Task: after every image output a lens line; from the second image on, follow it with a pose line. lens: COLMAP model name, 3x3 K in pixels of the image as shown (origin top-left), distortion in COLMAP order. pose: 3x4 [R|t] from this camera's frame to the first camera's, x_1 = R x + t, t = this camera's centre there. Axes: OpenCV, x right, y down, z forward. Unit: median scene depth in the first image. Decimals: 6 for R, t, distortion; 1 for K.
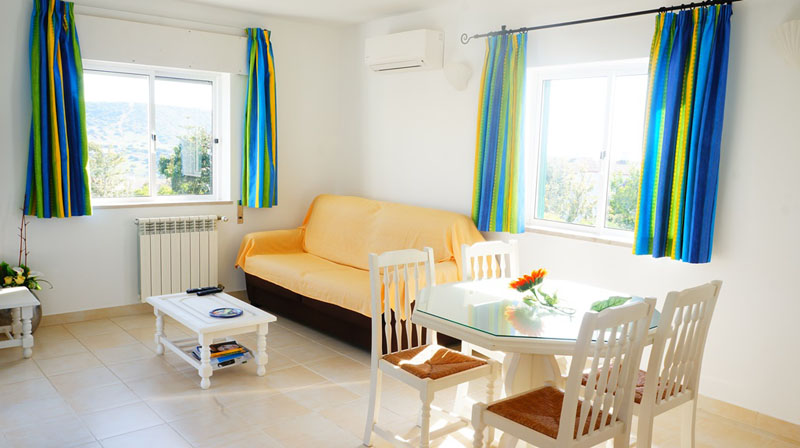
lens RADIAL K [[646.2, 0, 403.4], [0, 646.2, 228.7], [0, 0, 1]] dist [-0.018830, 0.011344]
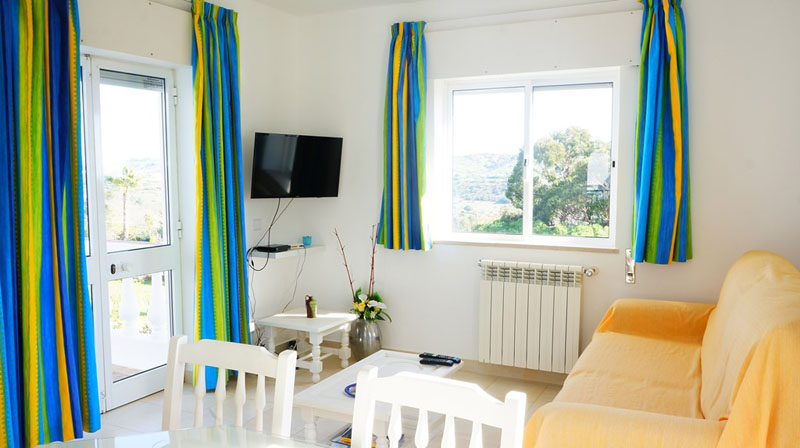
lens RADIAL K [[646.2, 0, 403.3], [0, 646.2, 229.2], [0, 0, 1]] dist [-0.018830, 0.011344]
pose [[0.380065, 0.034763, -0.924306, 0.345111], [-0.111423, 0.993737, -0.008442, -0.039570], [0.918224, 0.106198, 0.381558, 0.633250]]
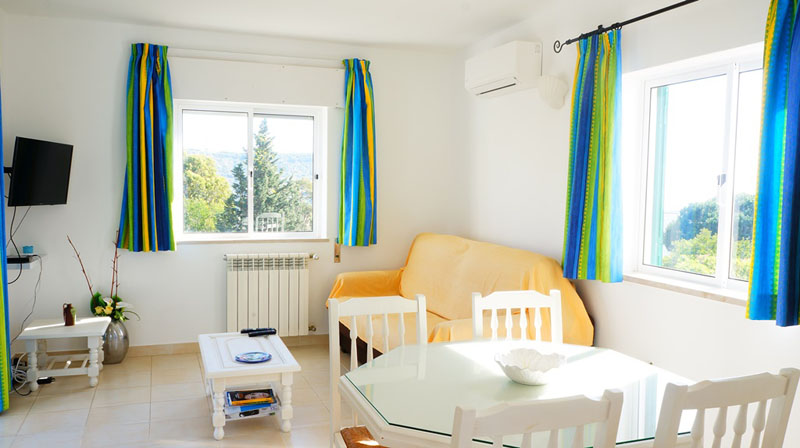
lens RADIAL K [[646.2, 0, 399.3], [0, 646.2, 225.7], [0, 0, 1]] dist [-0.018830, 0.011344]
pose [[0.934817, 0.003952, -0.355109, 0.208941], [-0.029849, 0.997274, -0.067479, -0.000943], [0.353874, 0.073680, 0.932386, 0.173134]]
